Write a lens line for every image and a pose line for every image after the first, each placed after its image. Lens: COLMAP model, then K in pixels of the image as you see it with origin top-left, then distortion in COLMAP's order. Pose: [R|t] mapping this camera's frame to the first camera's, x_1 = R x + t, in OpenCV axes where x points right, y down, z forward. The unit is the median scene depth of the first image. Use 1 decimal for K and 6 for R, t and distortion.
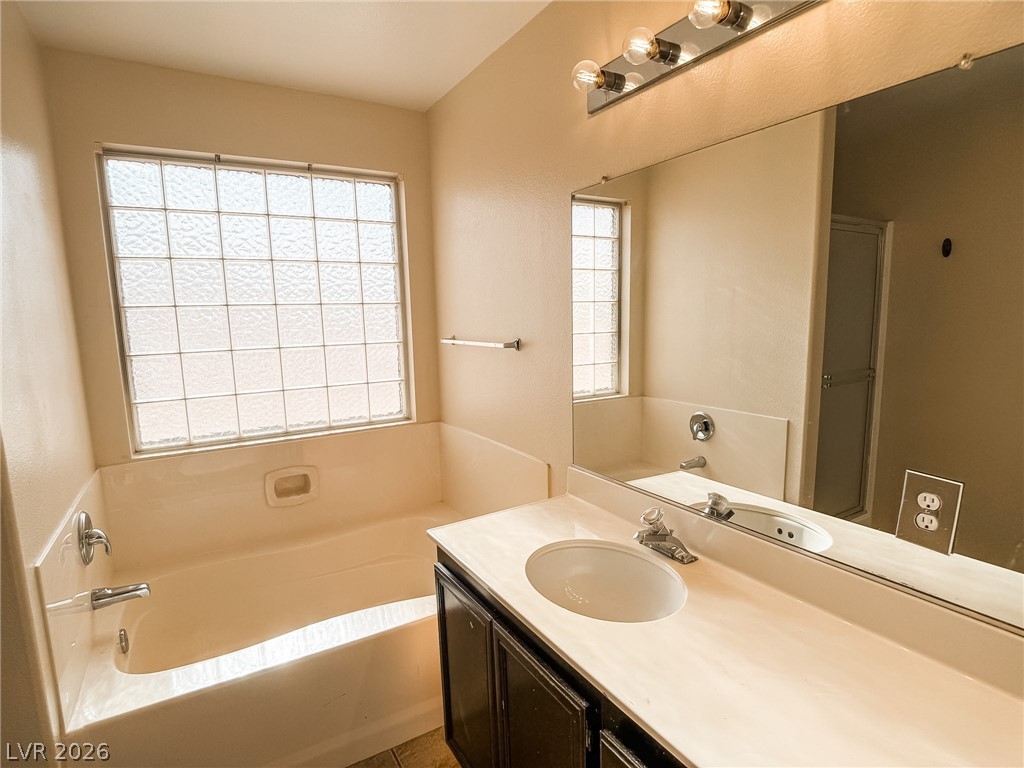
lens RADIAL K [[538.7, 0, 509.3], [0, 538.7, 386.2], [0, 0, 1]] dist [0.003918, -0.010942]
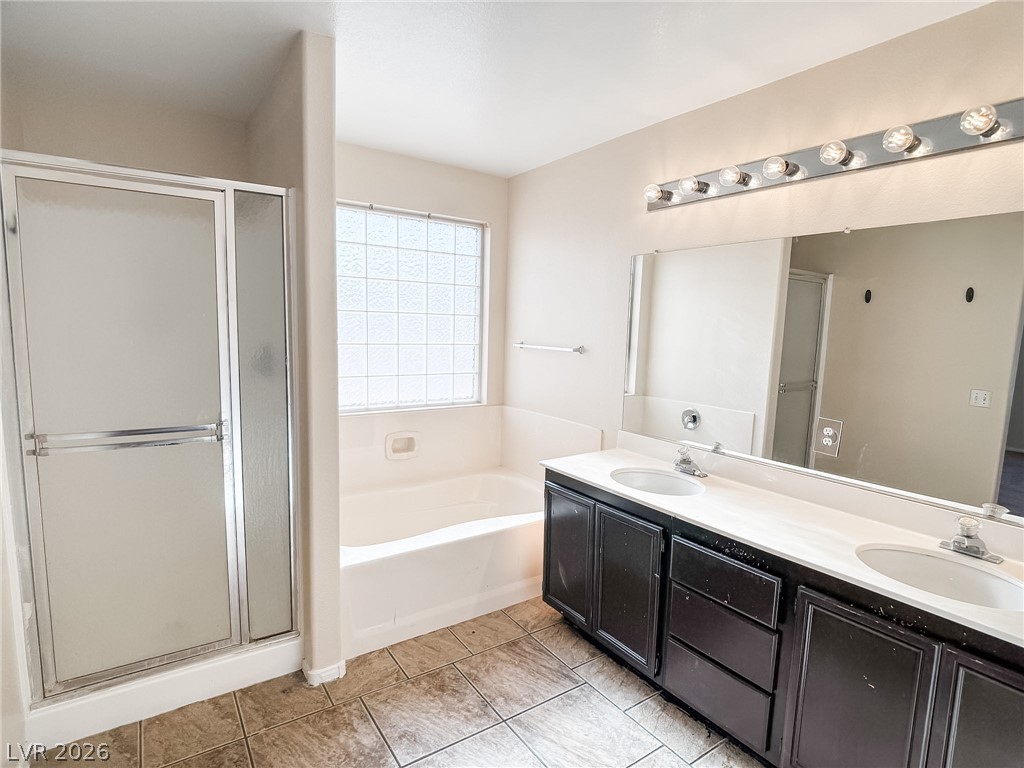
lens RADIAL K [[538.7, 0, 514.2], [0, 538.7, 387.9], [0, 0, 1]] dist [0.003918, -0.010942]
pose [[0.996532, 0.043710, 0.070810, -0.215089], [-0.042521, 0.998930, -0.018211, 0.050040], [-0.071530, 0.015137, 0.997324, -0.365478]]
